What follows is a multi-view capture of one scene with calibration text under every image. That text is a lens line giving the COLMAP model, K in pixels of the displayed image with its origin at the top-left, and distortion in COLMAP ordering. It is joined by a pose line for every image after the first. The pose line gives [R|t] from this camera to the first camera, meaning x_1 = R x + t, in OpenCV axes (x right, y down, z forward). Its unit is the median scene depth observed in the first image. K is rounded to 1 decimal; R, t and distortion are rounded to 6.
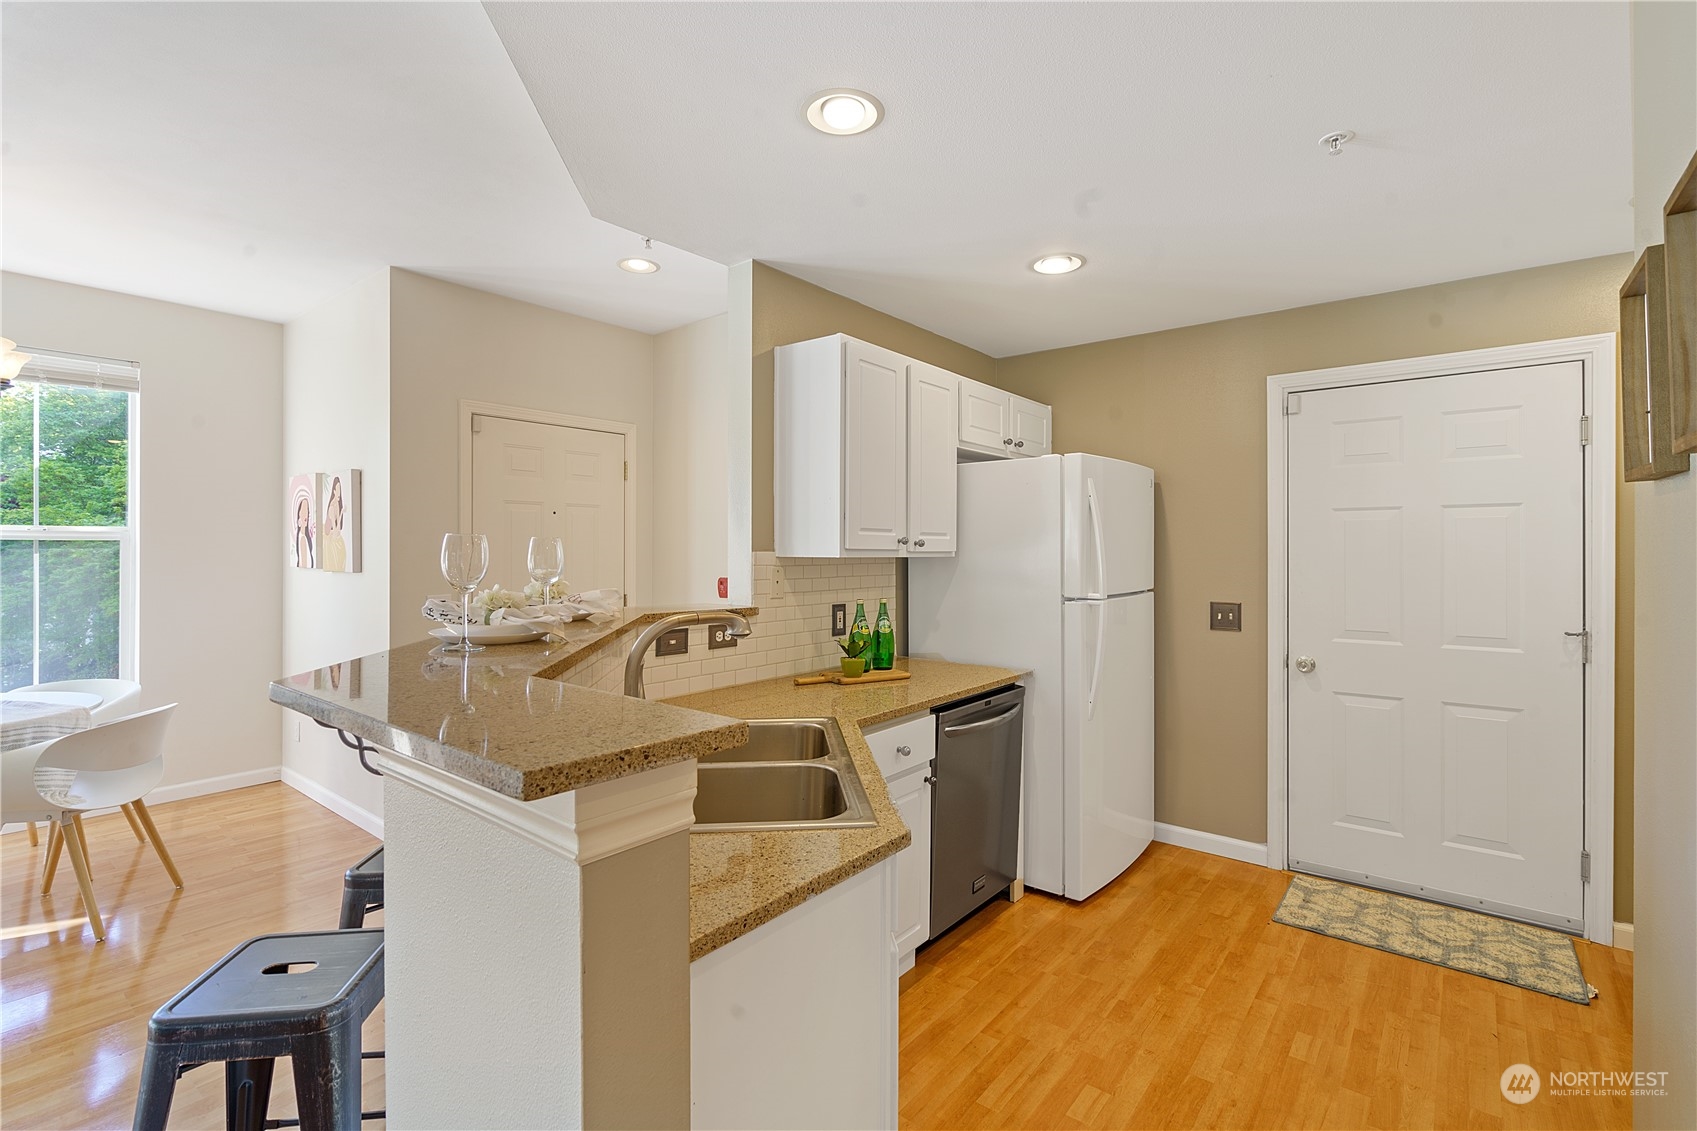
lens RADIAL K [[773.0, 0, 847.2], [0, 773.0, 550.8], [0, 0, 1]] dist [-0.003164, -0.000048]
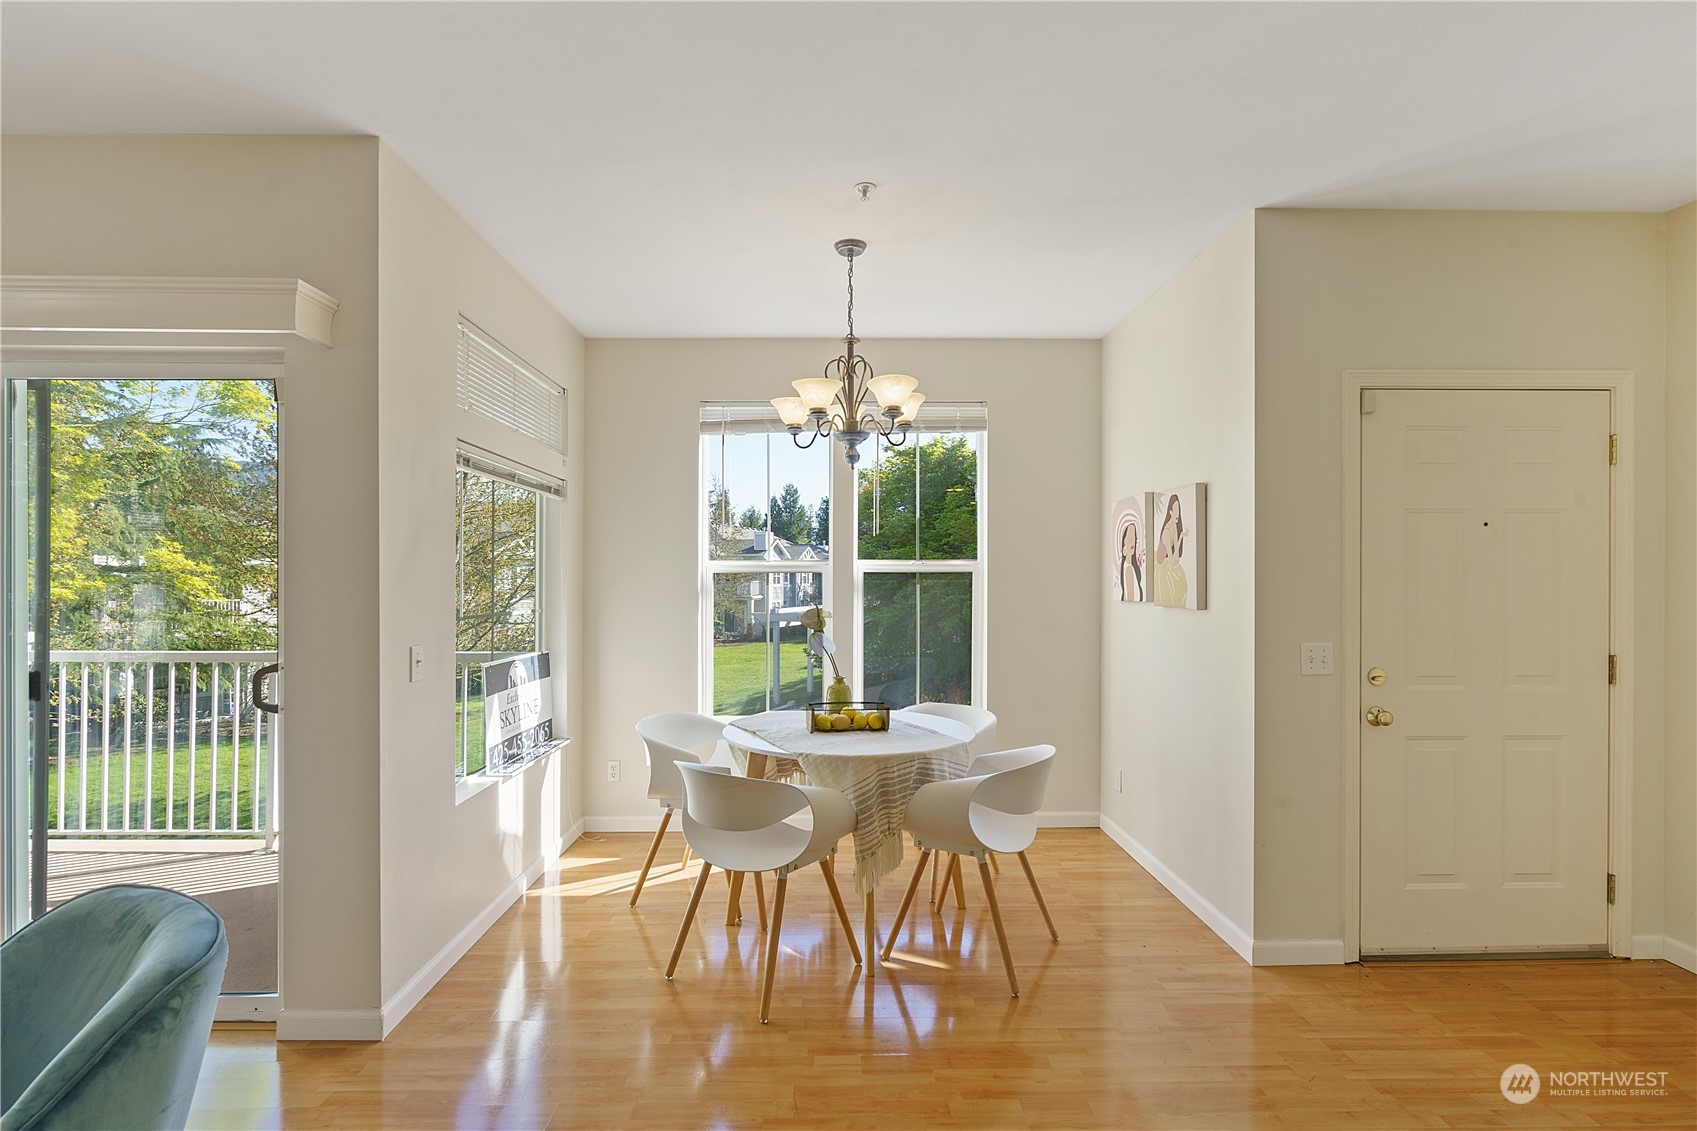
lens RADIAL K [[785.2, 0, 842.0], [0, 785.2, 575.5], [0, 0, 1]] dist [-0.002658, -0.000059]
pose [[0.642583, -0.005409, -0.766197, -0.269866], [-0.000571, 0.999971, -0.007538, -0.001172], [0.766216, 0.005281, 0.642562, 0.196880]]
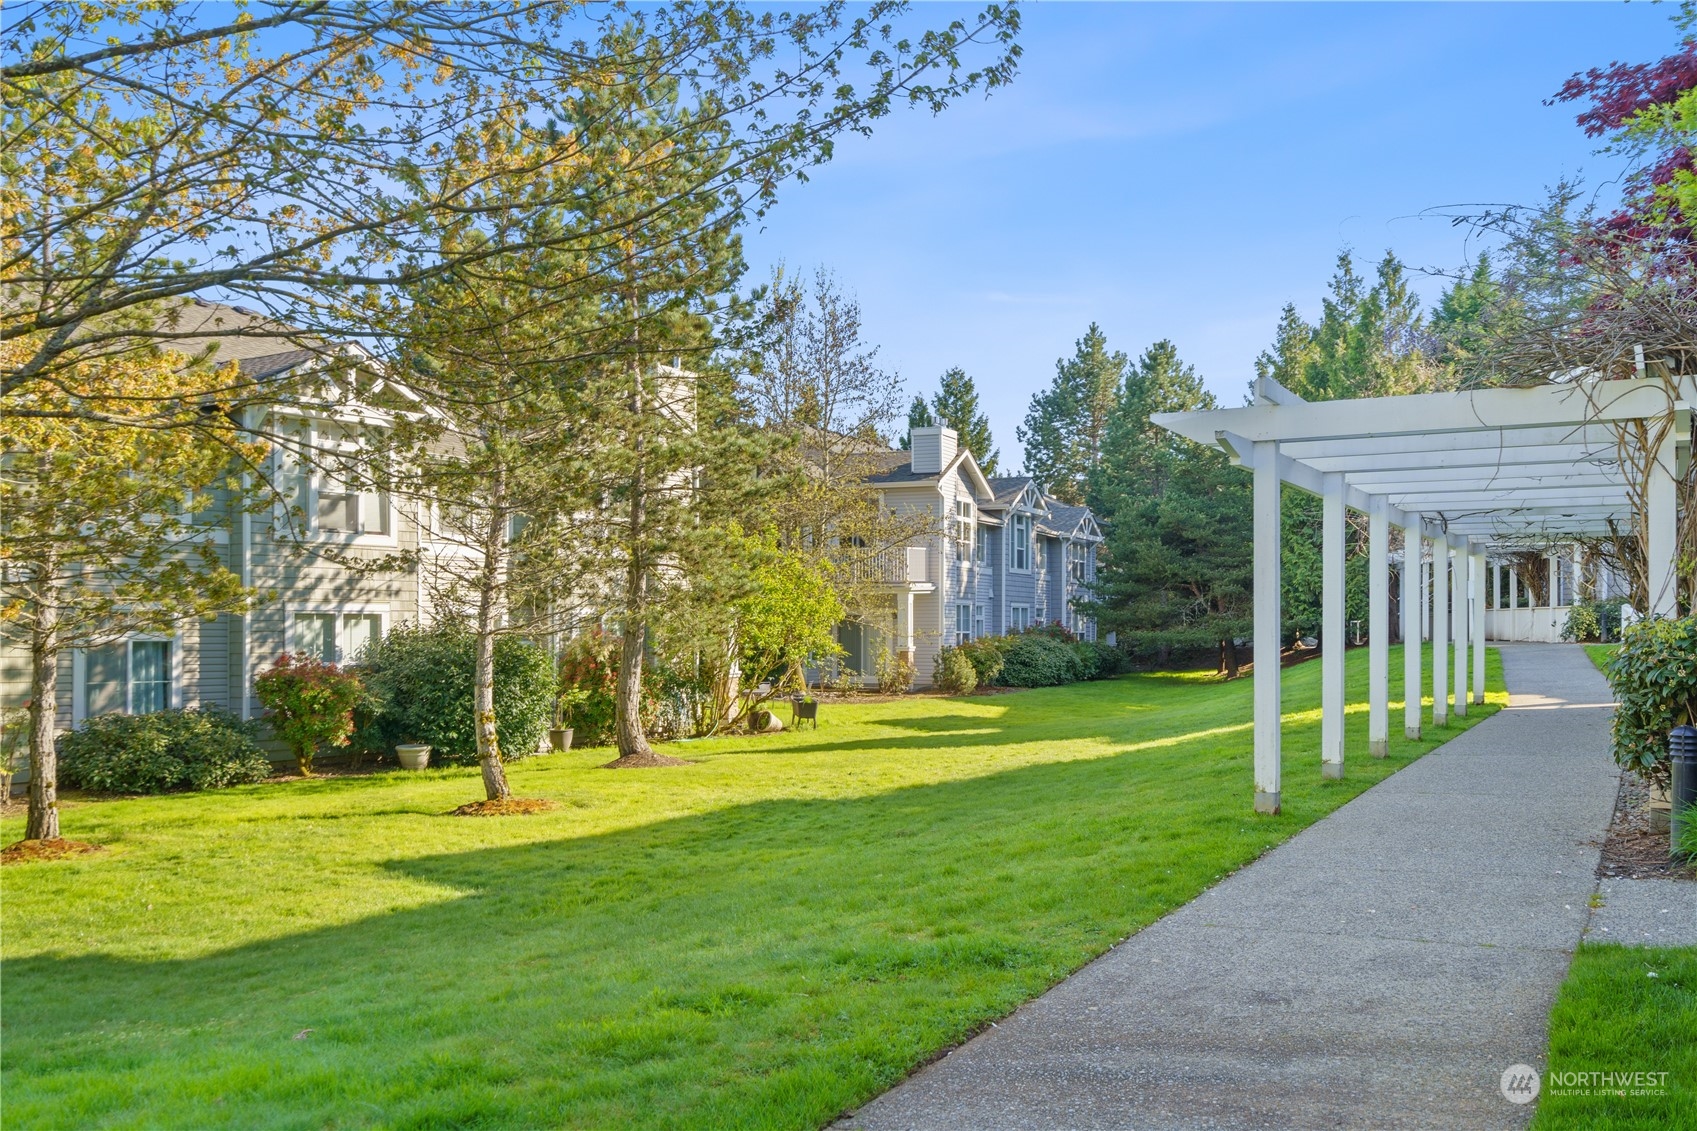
lens RADIAL K [[1619.8, 0, 848.5], [0, 1619.8, 565.5], [0, 0, 1]] dist [0.005381, 0.000612]
pose [[0.553465, -0.021964, -0.832583, -3.905605], [-0.005583, 0.999532, -0.030079, 0.766963], [0.832854, 0.021296, 0.553084, 1.721544]]
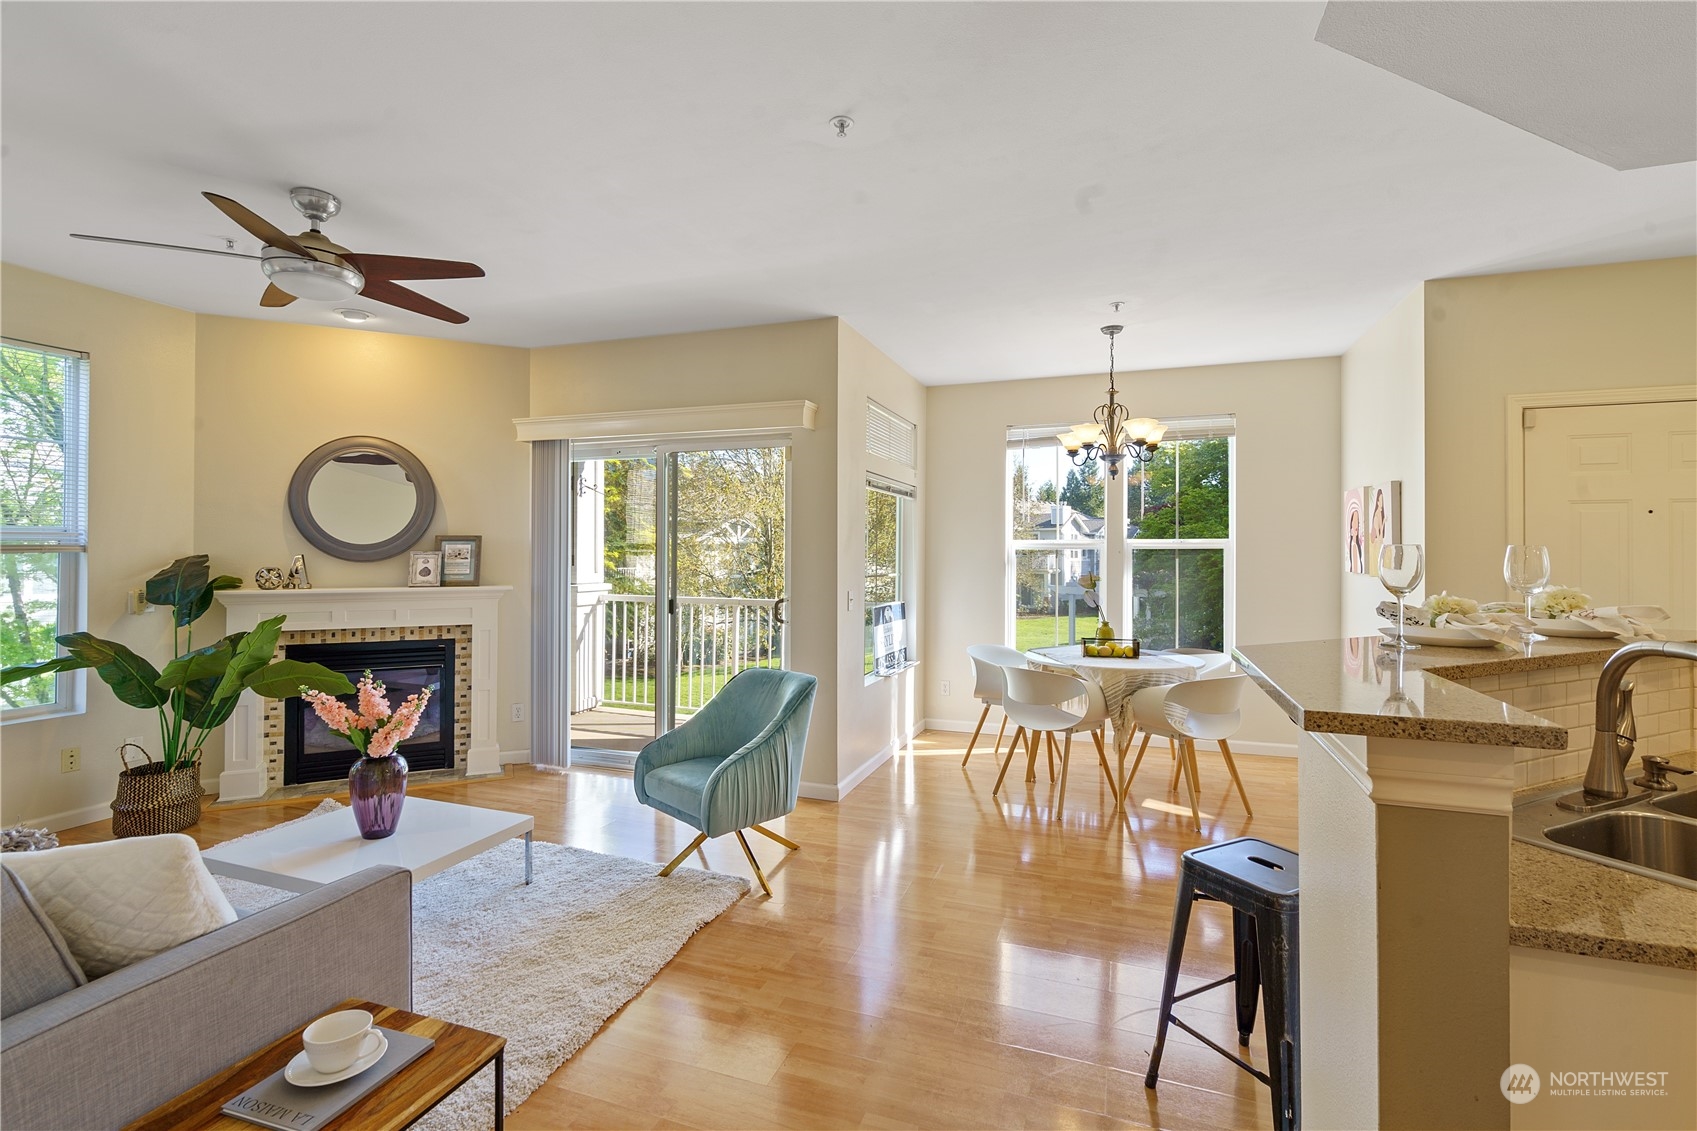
lens RADIAL K [[773.0, 0, 847.2], [0, 773.0, 550.8], [0, 0, 1]] dist [-0.003164, -0.000048]
pose [[0.322335, -0.002941, -0.946621, 0.134870], [-0.004334, 0.999980, -0.004583, -0.001570], [0.946616, 0.005580, 0.322315, -0.059234]]
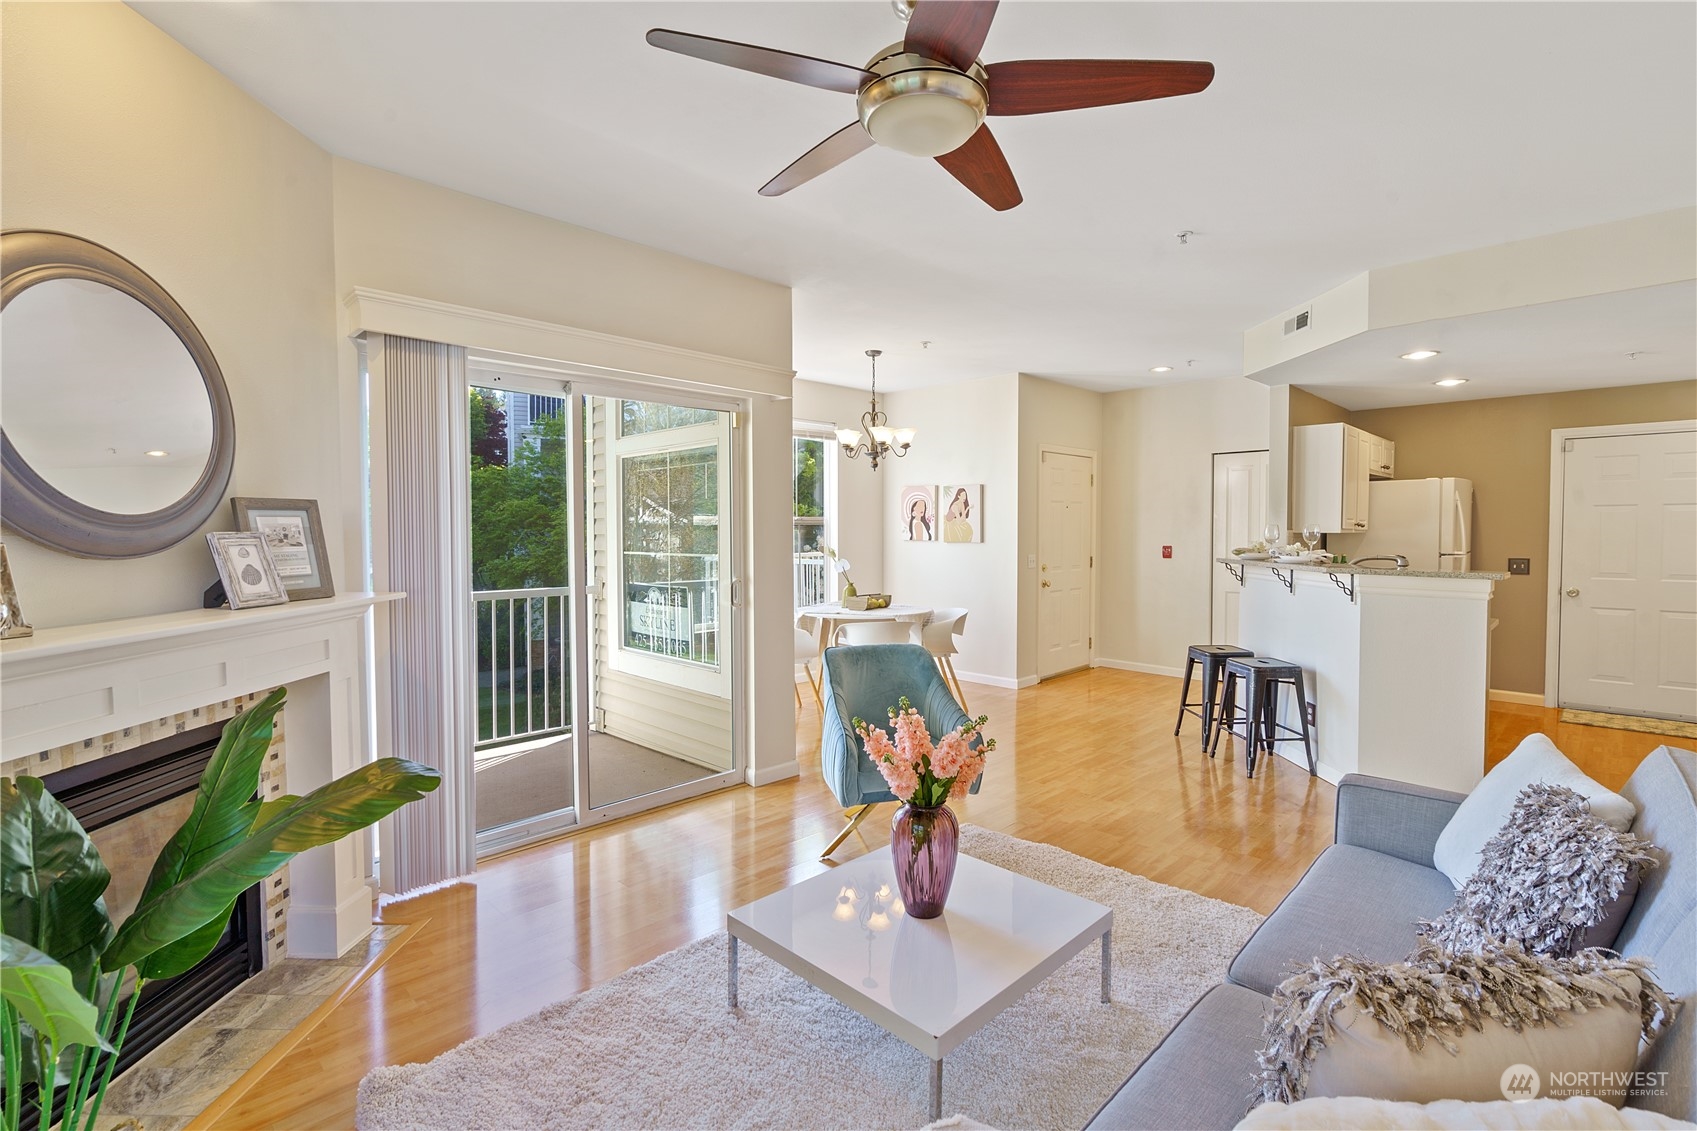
lens RADIAL K [[779.3, 0, 846.0], [0, 779.3, 554.8], [0, 0, 1]] dist [-0.001342, 0.000702]
pose [[0.994165, 0.000675, -0.107866, -0.820441], [0.002886, 0.999456, 0.032847, -0.003447], [0.107830, -0.032966, 0.993623, -0.899330]]
